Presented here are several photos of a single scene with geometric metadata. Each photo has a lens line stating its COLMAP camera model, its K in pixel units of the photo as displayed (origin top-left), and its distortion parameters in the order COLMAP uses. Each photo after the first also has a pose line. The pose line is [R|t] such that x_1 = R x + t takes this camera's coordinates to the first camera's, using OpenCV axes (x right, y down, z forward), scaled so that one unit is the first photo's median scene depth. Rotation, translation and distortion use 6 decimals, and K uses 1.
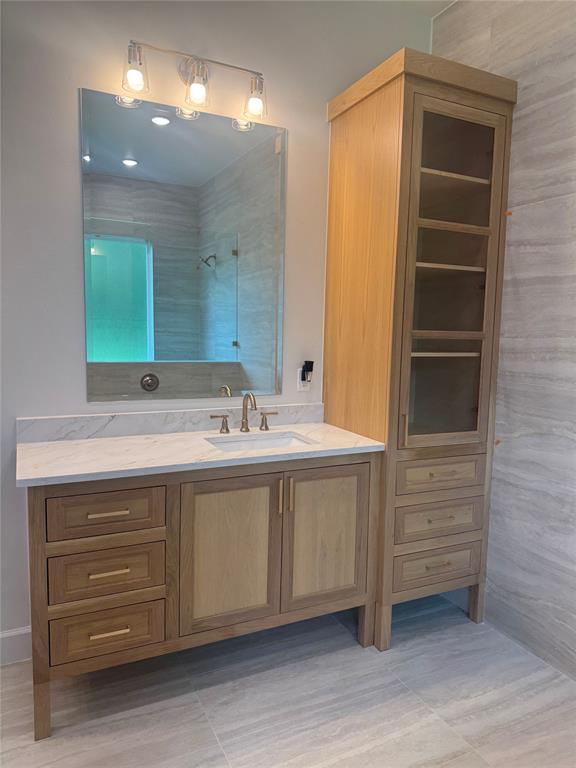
lens RADIAL K [[543.5, 0, 288.0], [0, 543.5, 385.5], [0, 0, 1]] dist [-0.004607, -0.001517]
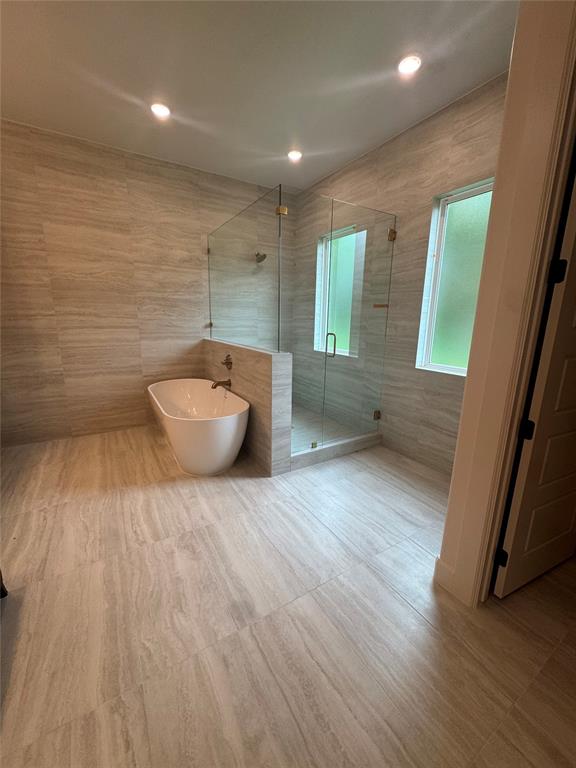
lens RADIAL K [[304.7, 0, 288.7], [0, 304.7, 383.2], [0, 0, 1]] dist [0.002707, -0.000501]
pose [[-0.100140, -0.235616, 0.966673, -1.046489], [0.075644, 0.966942, 0.243517, -0.015009], [-0.992094, 0.097509, -0.079006, -0.046681]]
